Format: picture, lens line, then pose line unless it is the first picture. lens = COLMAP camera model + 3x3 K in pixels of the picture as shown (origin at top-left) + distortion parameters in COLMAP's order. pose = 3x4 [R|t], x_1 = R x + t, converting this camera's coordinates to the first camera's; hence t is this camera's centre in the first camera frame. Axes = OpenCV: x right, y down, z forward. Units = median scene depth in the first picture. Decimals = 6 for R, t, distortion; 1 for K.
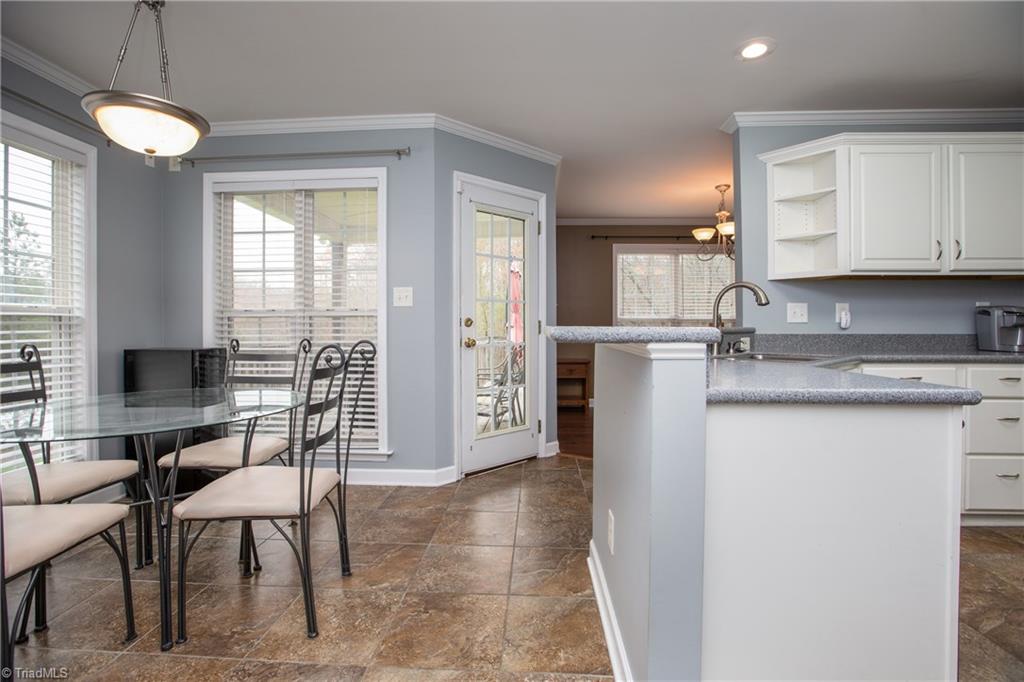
lens RADIAL K [[469.8, 0, 517.5], [0, 469.8, 330.2], [0, 0, 1]] dist [-0.054797, 0.021374]
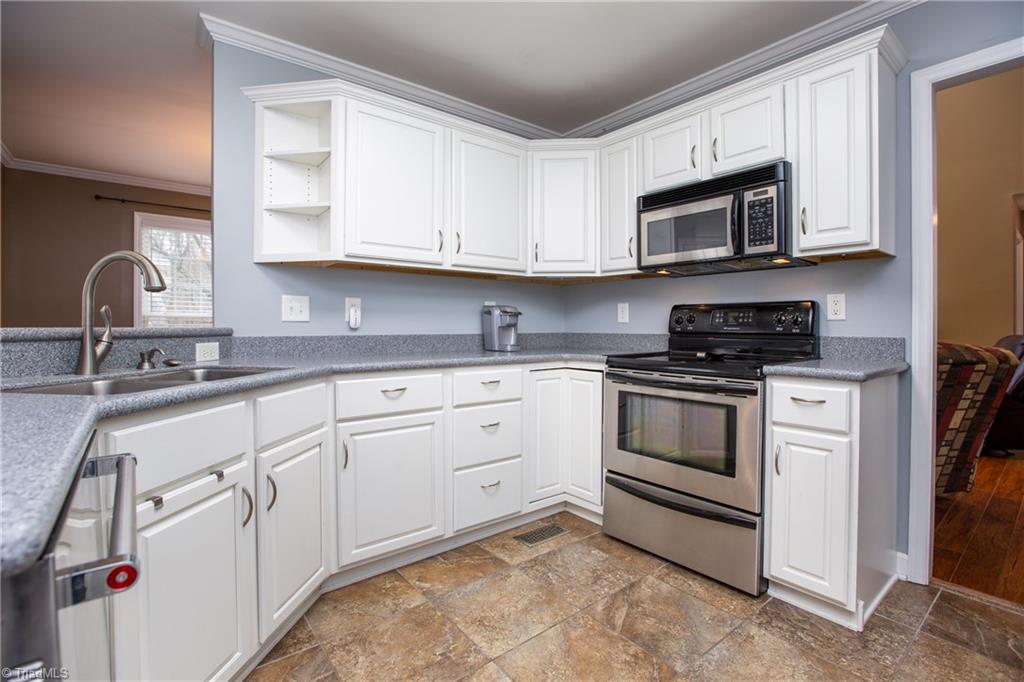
lens RADIAL K [[469.8, 0, 517.5], [0, 469.8, 330.2], [0, 0, 1]] dist [-0.054797, 0.021374]
pose [[0.744180, -0.005056, 0.667960, 0.395697], [0.005818, 0.999982, 0.001088, -0.000416], [-0.667954, 0.003076, 0.744197, 0.199407]]
